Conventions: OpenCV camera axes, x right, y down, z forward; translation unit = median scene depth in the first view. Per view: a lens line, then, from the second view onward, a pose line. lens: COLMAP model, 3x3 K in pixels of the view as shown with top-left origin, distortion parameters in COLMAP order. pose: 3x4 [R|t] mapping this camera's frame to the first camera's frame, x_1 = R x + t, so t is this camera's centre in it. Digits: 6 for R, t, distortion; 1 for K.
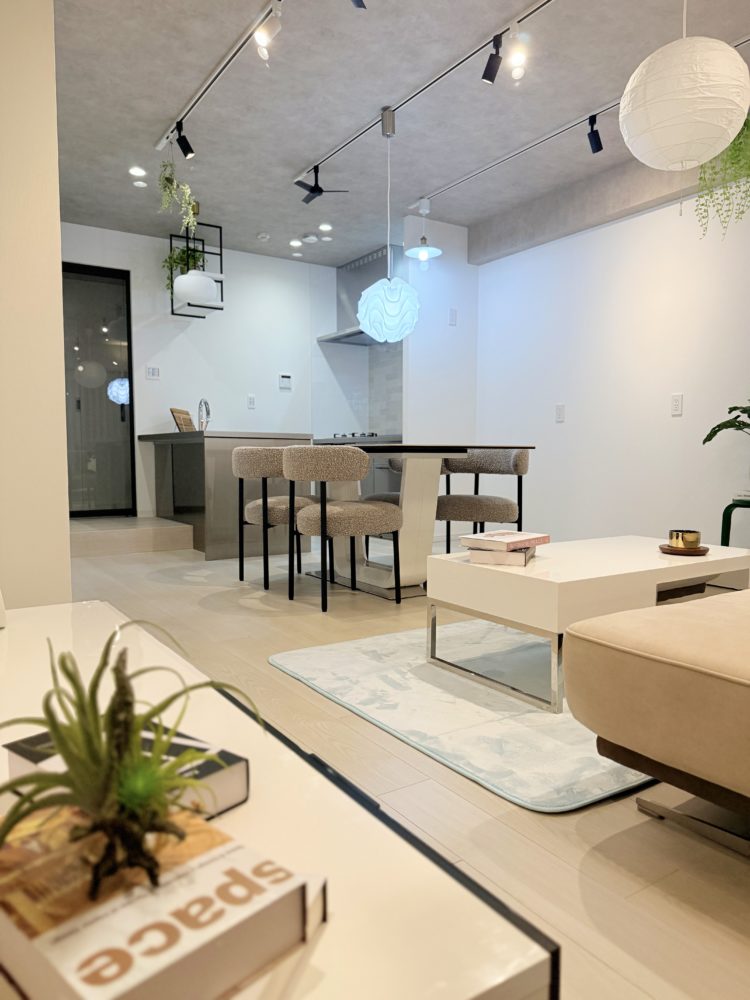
lens RADIAL K [[696.7, 0, 375.0], [0, 696.7, 500.0], [0, 0, 1]] dist [0.080566, -0.094649]
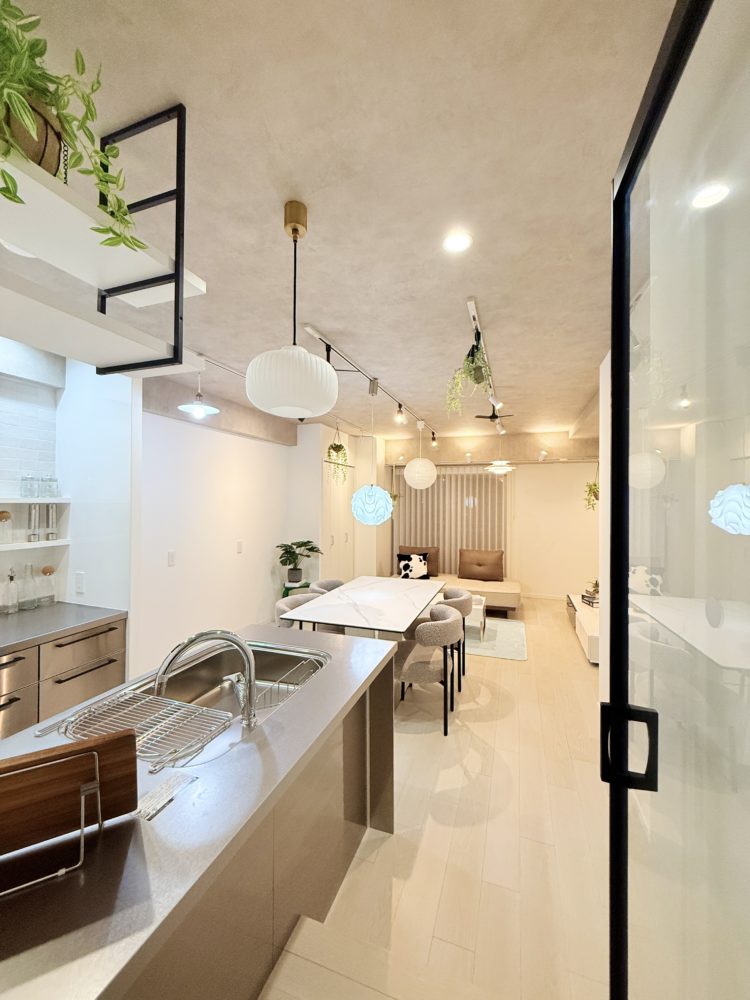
lens RADIAL K [[392.4, 0, 372.8], [0, 392.4, 496.4], [0, 0, 1]] dist [0.000176, -0.000006]
pose [[-0.591719, 0.004911, 0.806130, -0.578729], [0.049567, 0.998311, 0.030301, -0.276979], [-0.804619, 0.057887, -0.590963, 1.313443]]
